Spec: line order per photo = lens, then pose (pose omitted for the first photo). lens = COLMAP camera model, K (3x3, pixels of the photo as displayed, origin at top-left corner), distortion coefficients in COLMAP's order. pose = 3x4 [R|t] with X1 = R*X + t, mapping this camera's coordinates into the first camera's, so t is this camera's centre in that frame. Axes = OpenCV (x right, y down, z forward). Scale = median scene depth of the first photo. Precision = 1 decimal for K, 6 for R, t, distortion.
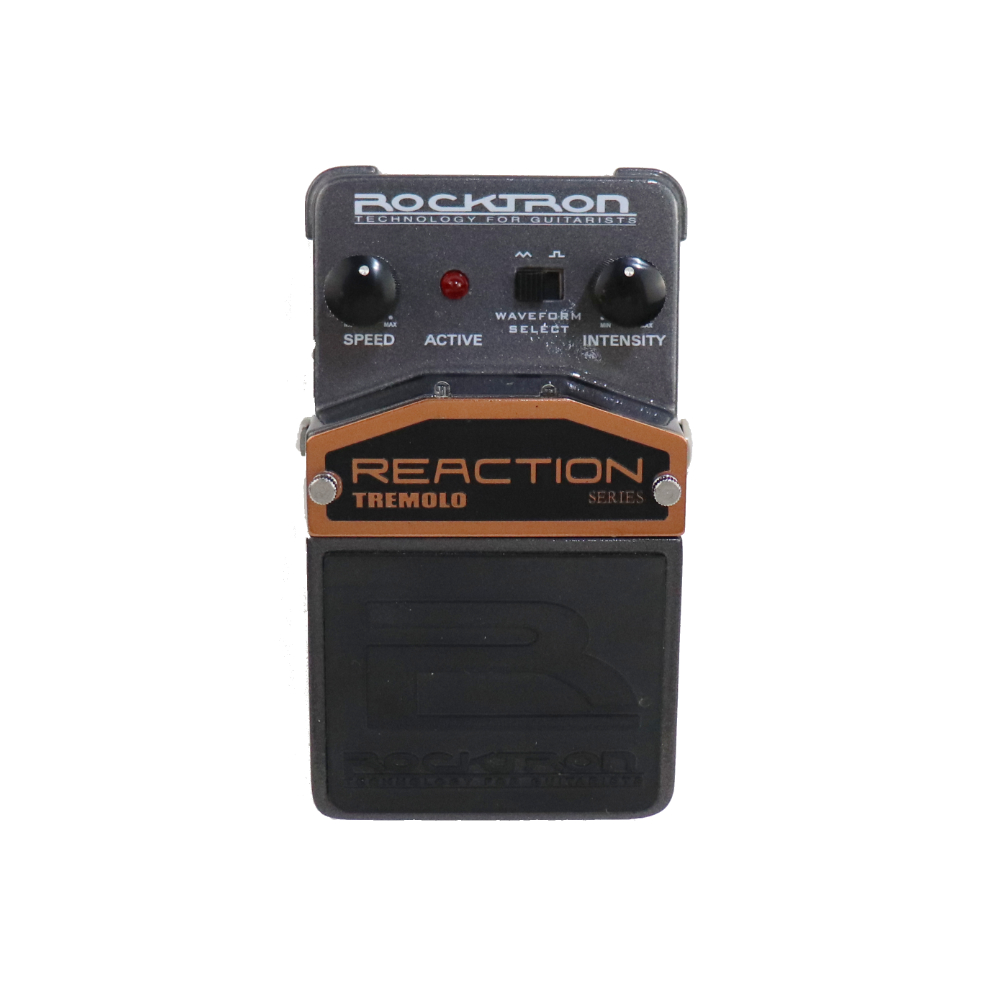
lens RADIAL K [[1997.1, 0, 526.4], [0, 1997.1, 417.8], [0, 0, 1]] dist [-0.040614, -0.054853]
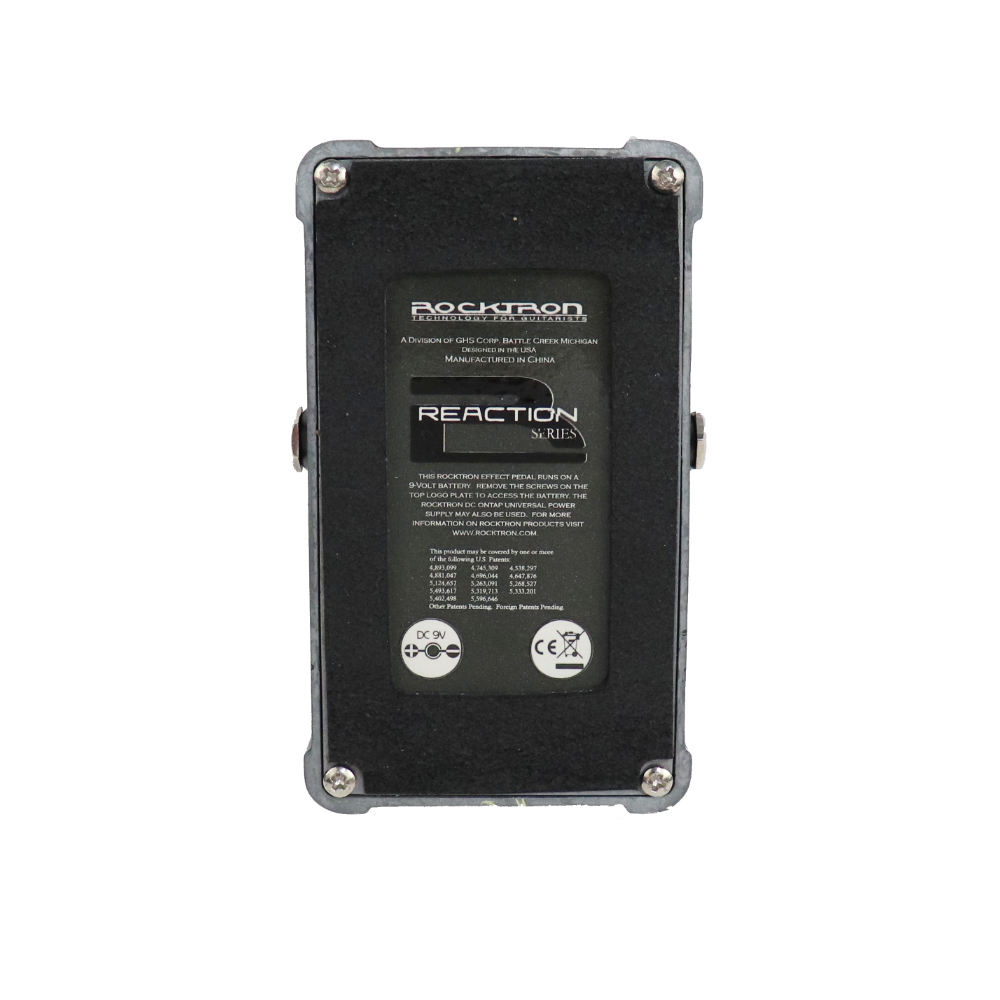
lens RADIAL K [[1997.1, 0, 526.4], [0, 1997.1, 417.8], [0, 0, 1]] dist [-0.040614, -0.054853]
pose [[0.999967, -0.000035, -0.008126, 0.019335], [-0.001004, 0.991798, -0.127814, 0.185780], [0.008064, 0.127818, 0.991765, -0.583785]]
